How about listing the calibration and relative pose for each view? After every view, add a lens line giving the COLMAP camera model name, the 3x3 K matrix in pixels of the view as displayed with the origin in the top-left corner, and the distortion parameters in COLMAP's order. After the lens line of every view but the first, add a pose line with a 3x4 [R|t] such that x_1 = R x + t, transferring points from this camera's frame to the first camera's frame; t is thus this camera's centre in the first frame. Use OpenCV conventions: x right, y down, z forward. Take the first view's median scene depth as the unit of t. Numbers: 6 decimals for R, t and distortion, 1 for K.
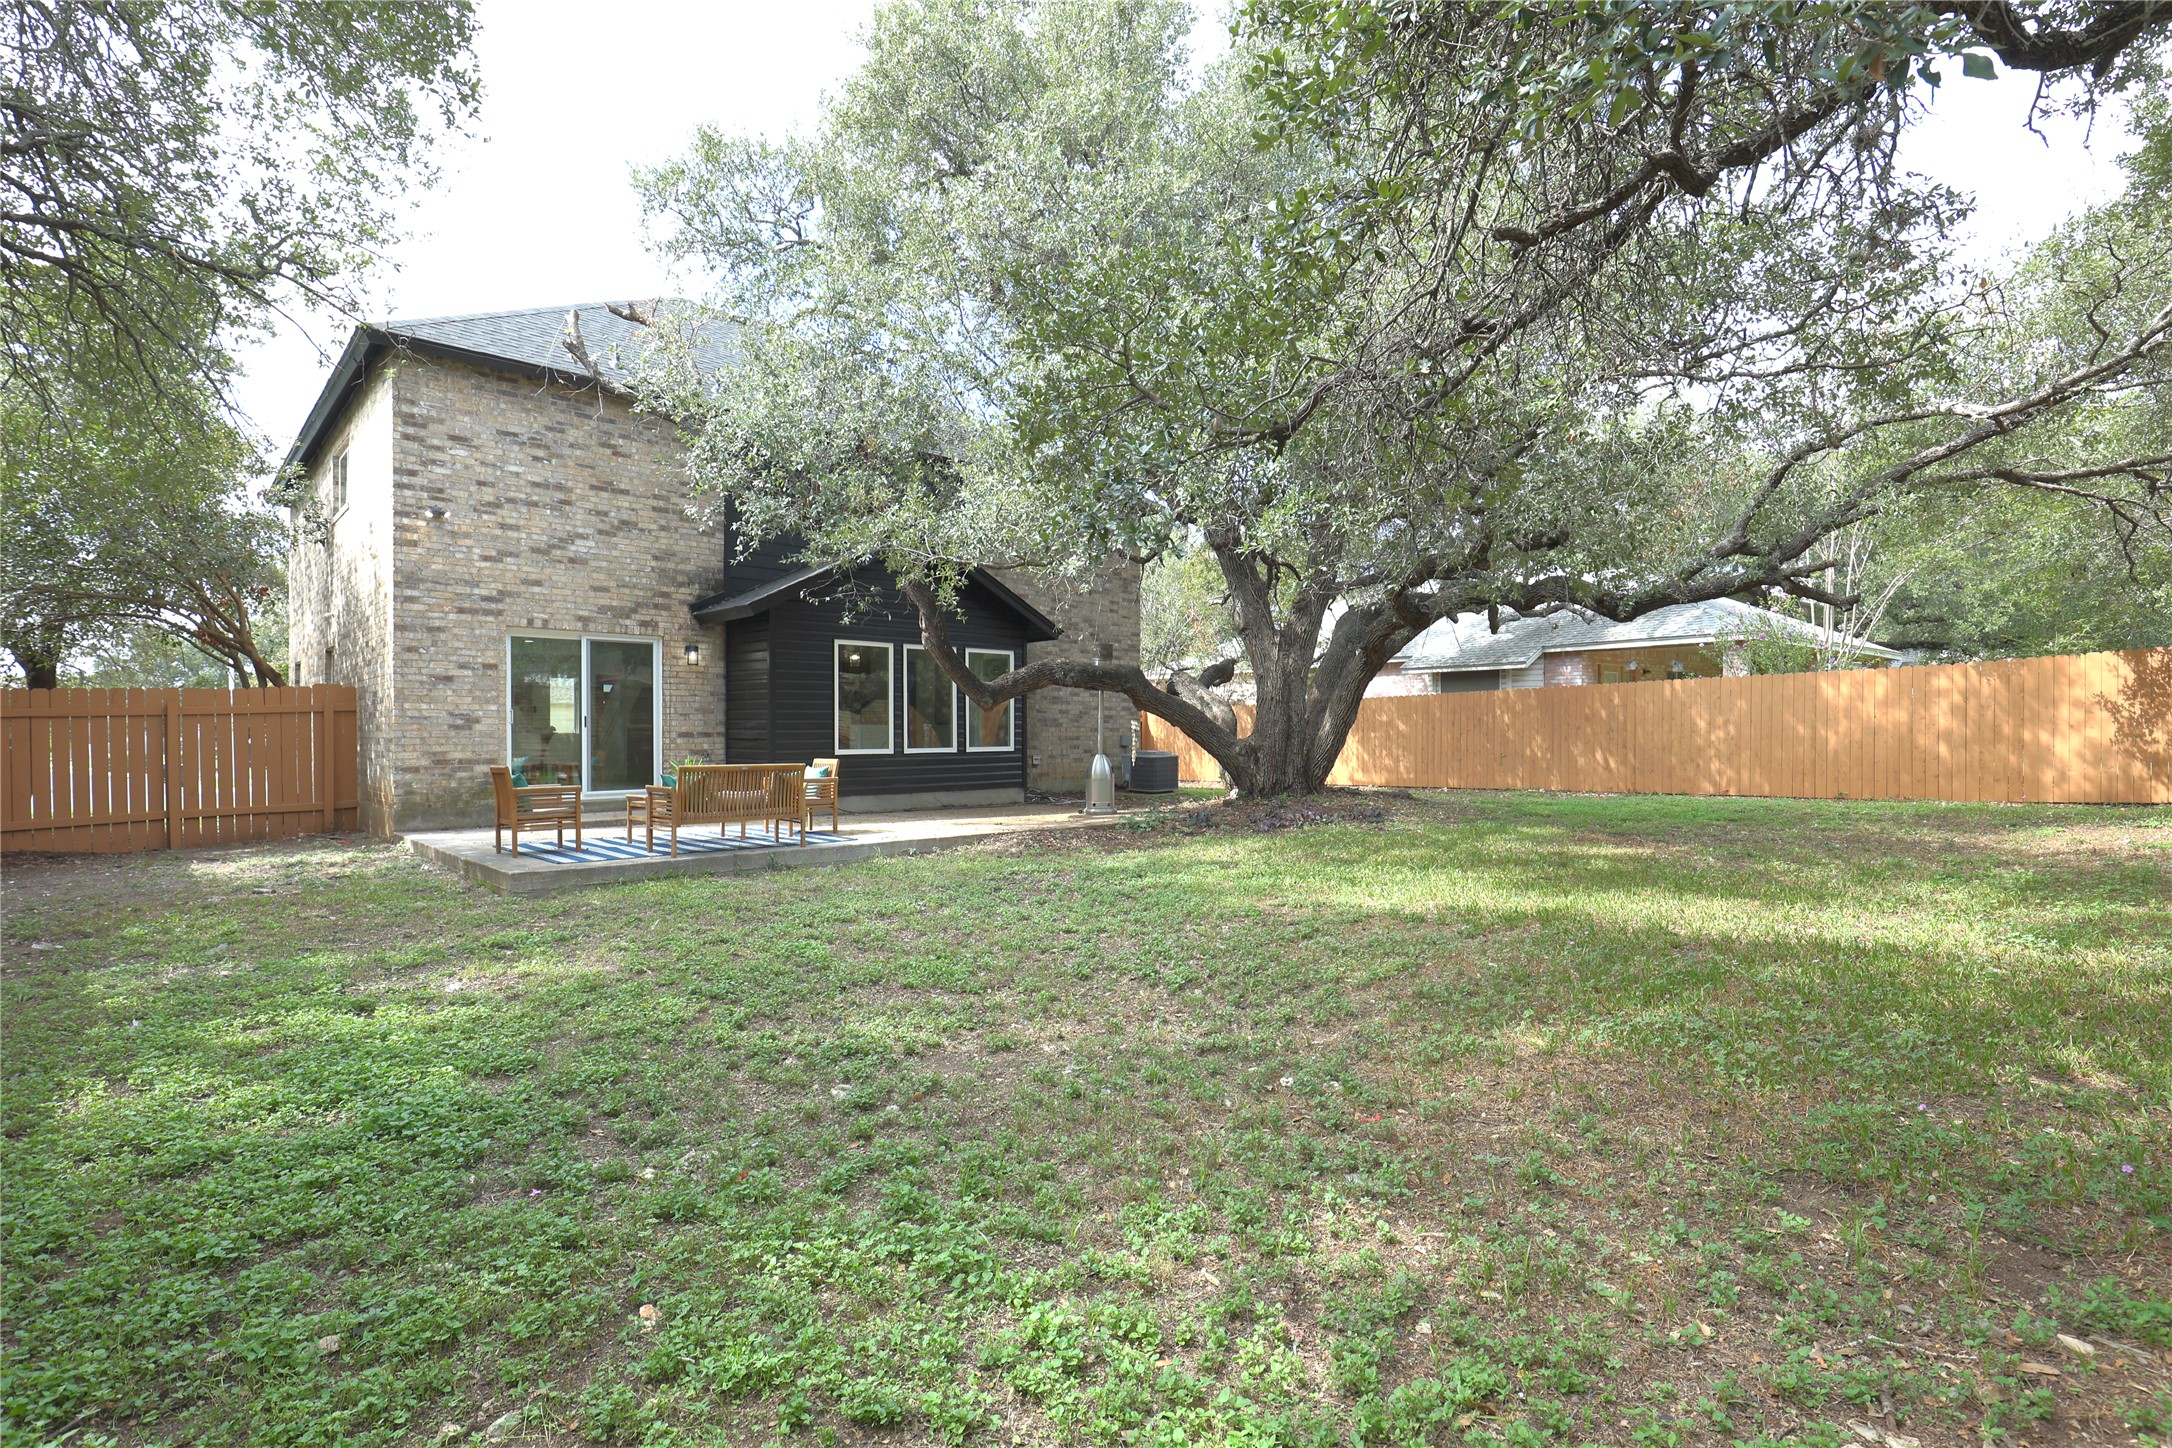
lens RADIAL K [[1010.4, 0, 1083.8], [0, 1010.4, 737.5], [0, 0, 1]] dist [-0.001663, 0.000796]
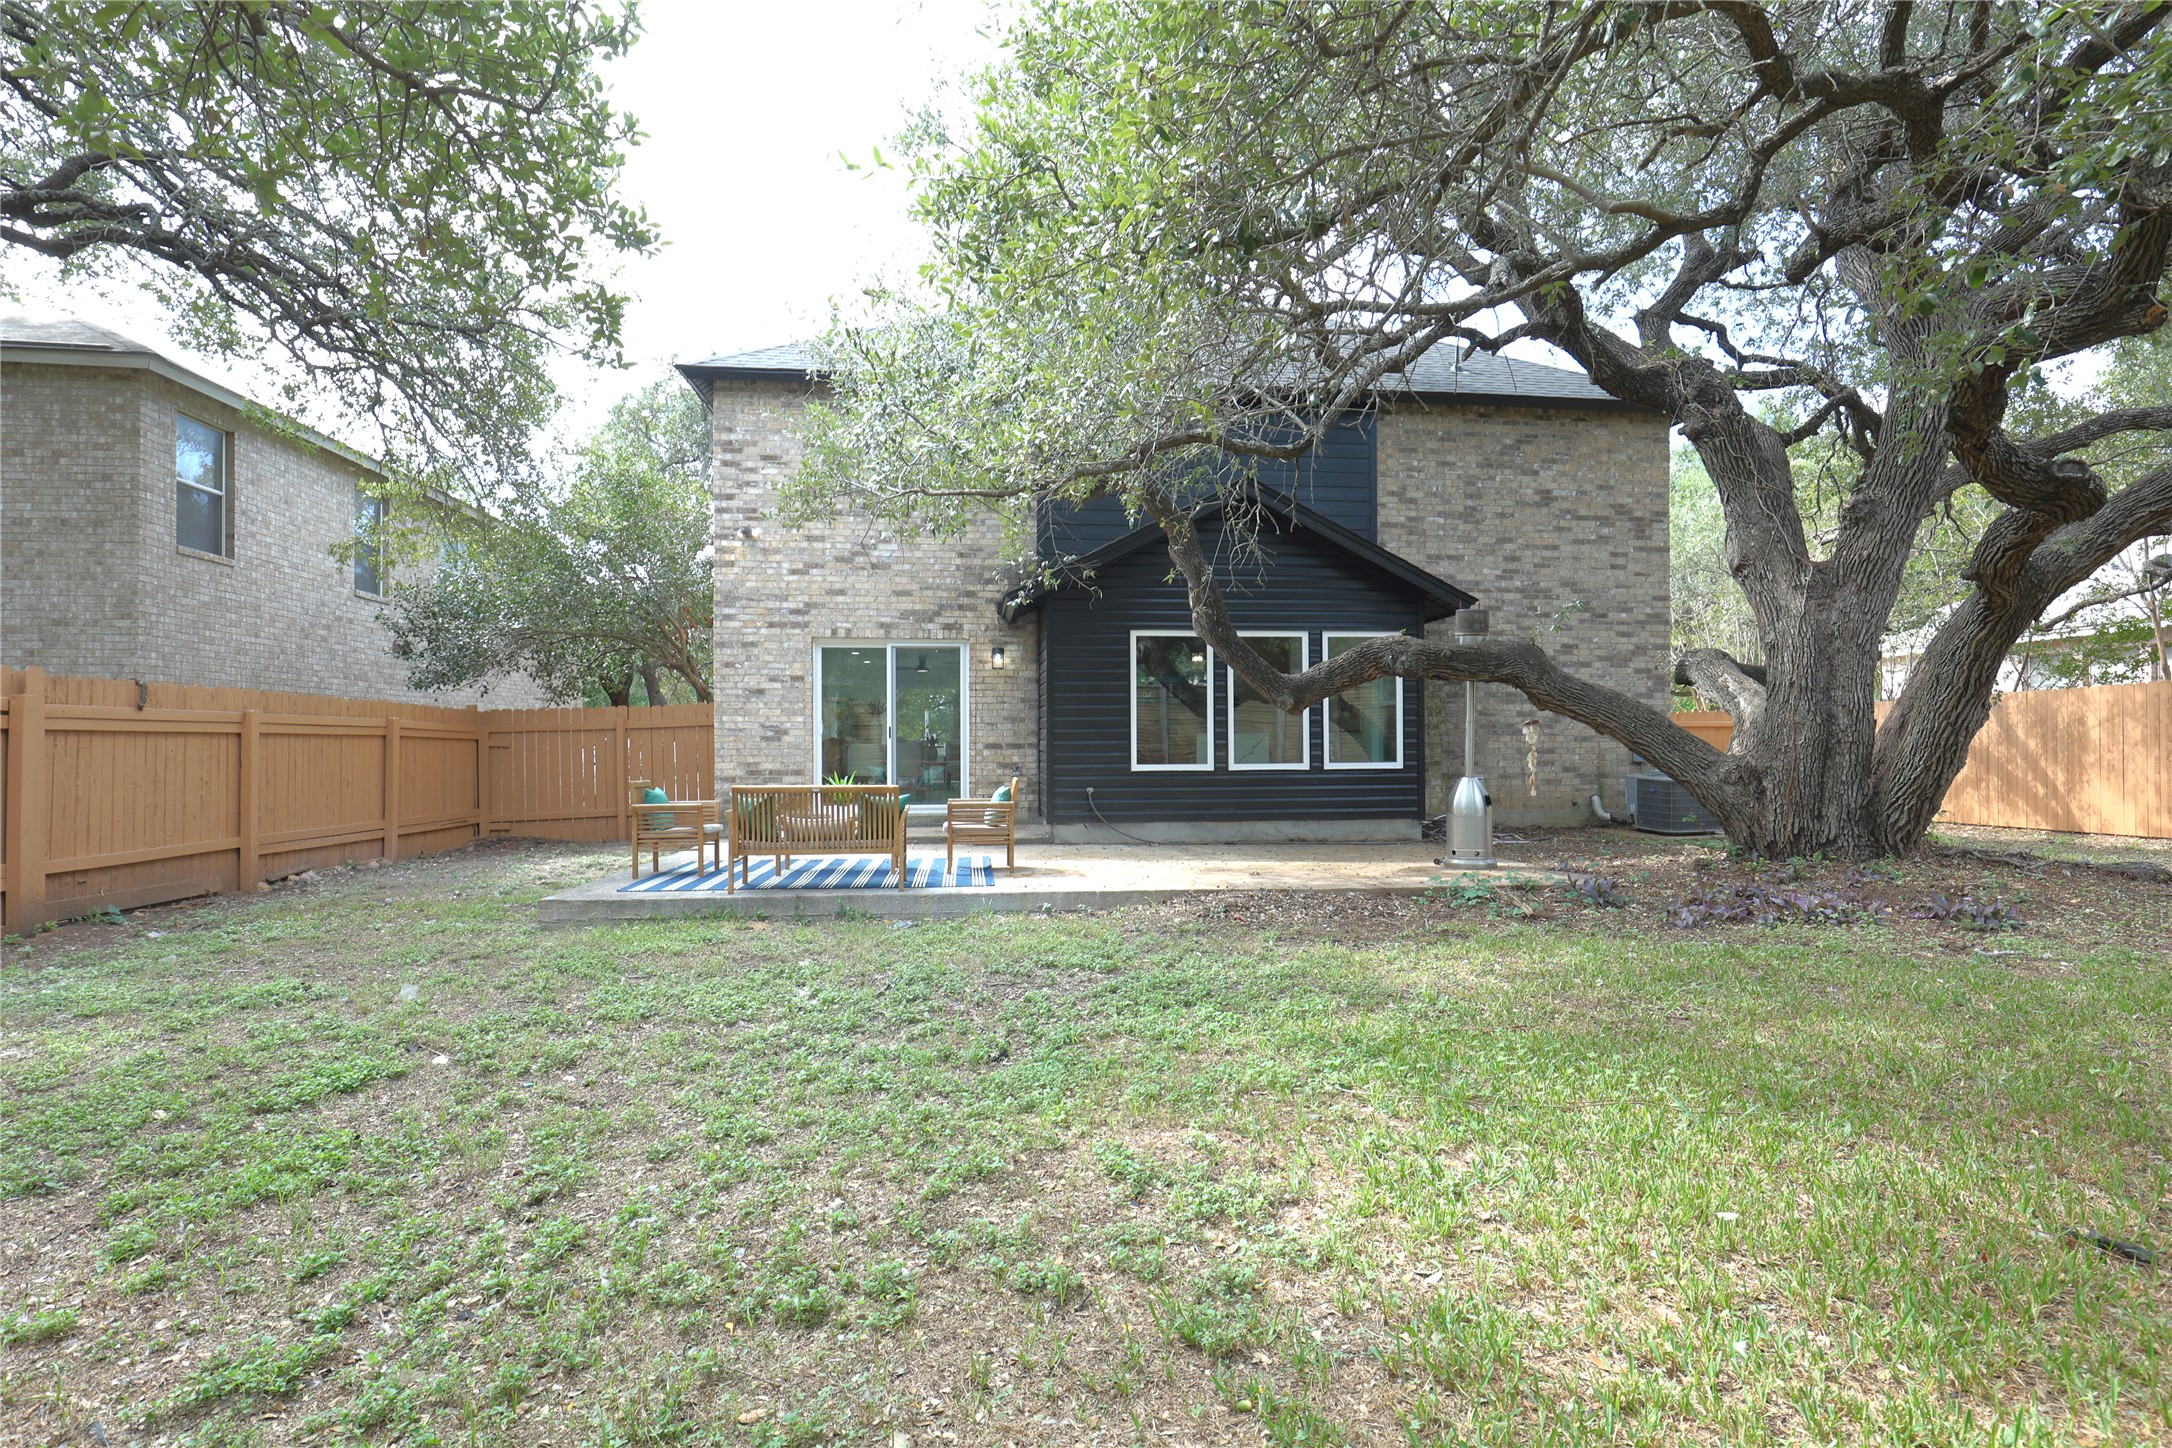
lens RADIAL K [[1010.4, 0, 1083.8], [0, 1010.4, 737.5], [0, 0, 1]] dist [-0.001663, 0.000796]
pose [[0.797816, -0.002828, -0.602895, 0.243144], [-0.001659, 0.999975, -0.006886, -0.004787], [0.602899, 0.006494, 0.797791, 0.358789]]
